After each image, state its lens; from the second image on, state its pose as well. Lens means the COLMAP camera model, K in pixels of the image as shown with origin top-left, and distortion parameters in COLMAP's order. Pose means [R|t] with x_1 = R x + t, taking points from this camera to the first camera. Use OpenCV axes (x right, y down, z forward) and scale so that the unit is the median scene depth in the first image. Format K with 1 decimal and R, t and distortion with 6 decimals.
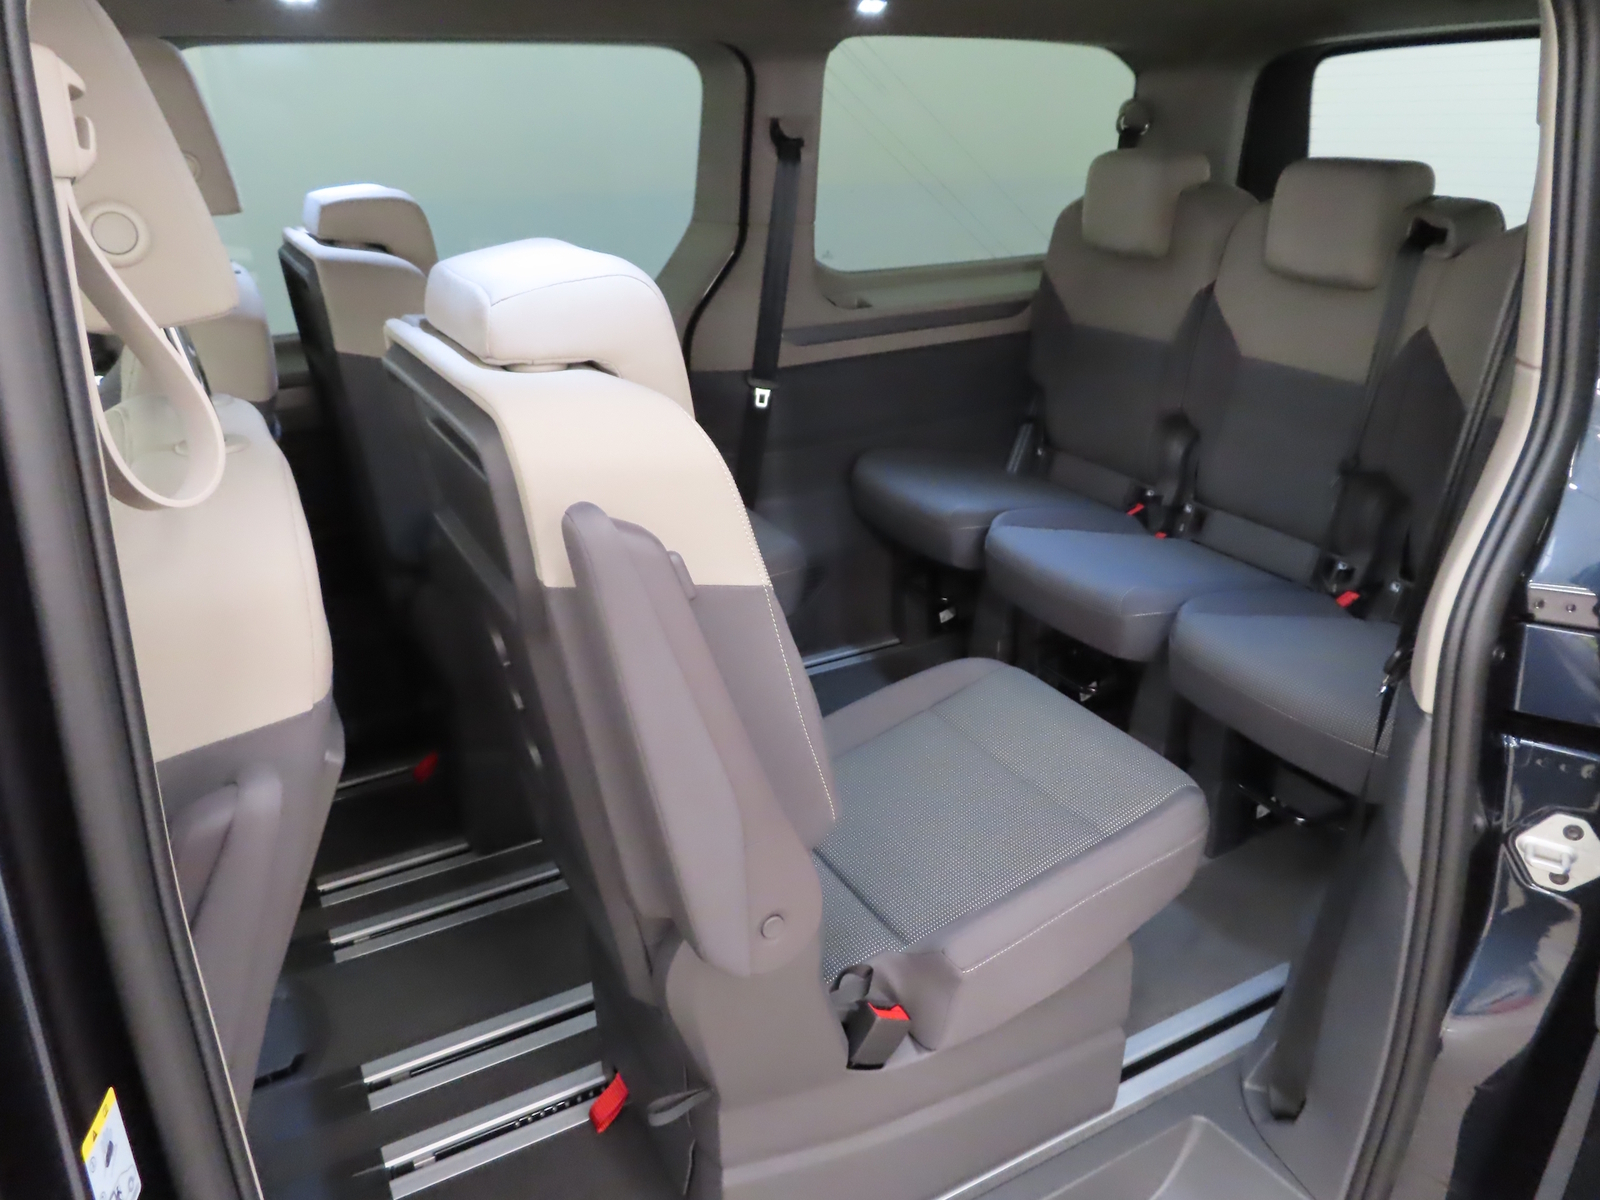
lens RADIAL K [[1136.8, 0, 800.0], [0, 1136.8, 600.0], [0, 0, 1]] dist [-0.026682, 0.021168]
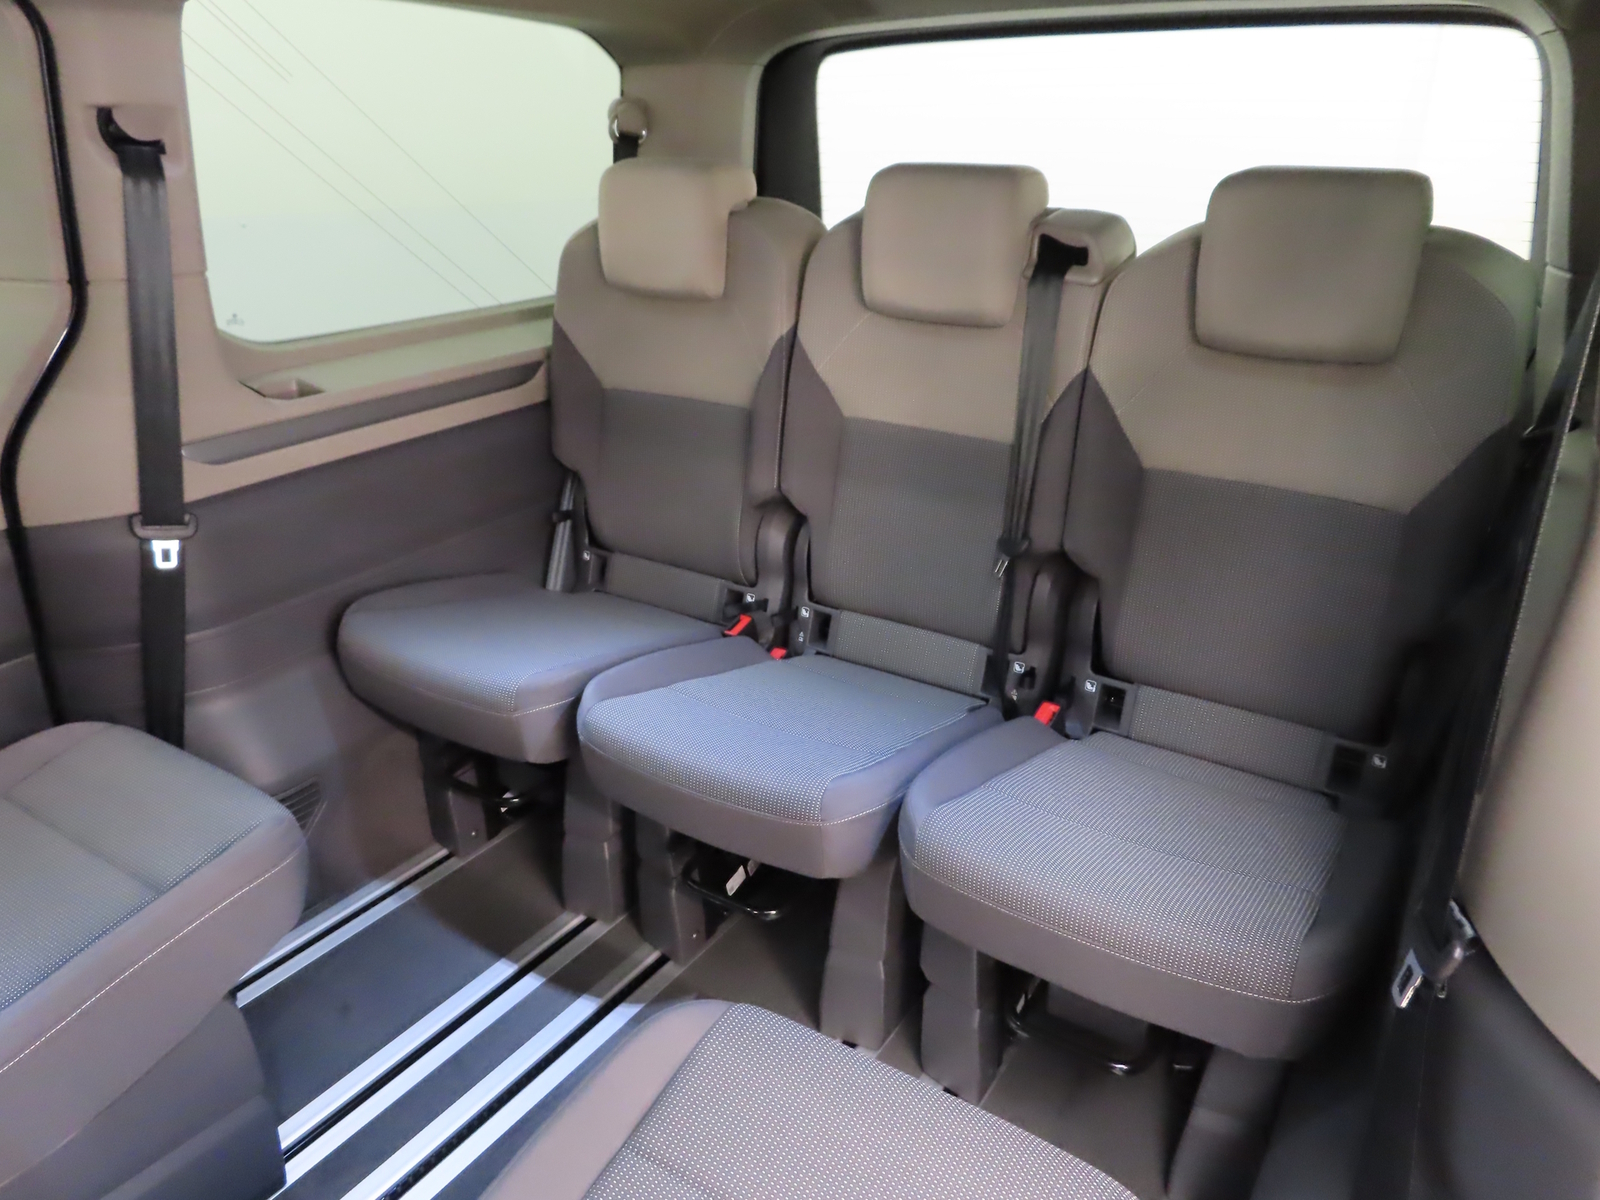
lens RADIAL K [[1136.8, 0, 800.0], [0, 1136.8, 600.0], [0, 0, 1]] dist [-0.026682, 0.021168]
pose [[0.880695, -0.170802, 0.441817, -0.005071], [0.181084, 0.983281, 0.019165, -0.102044], [-0.437704, 0.063128, 0.896900, 0.289821]]
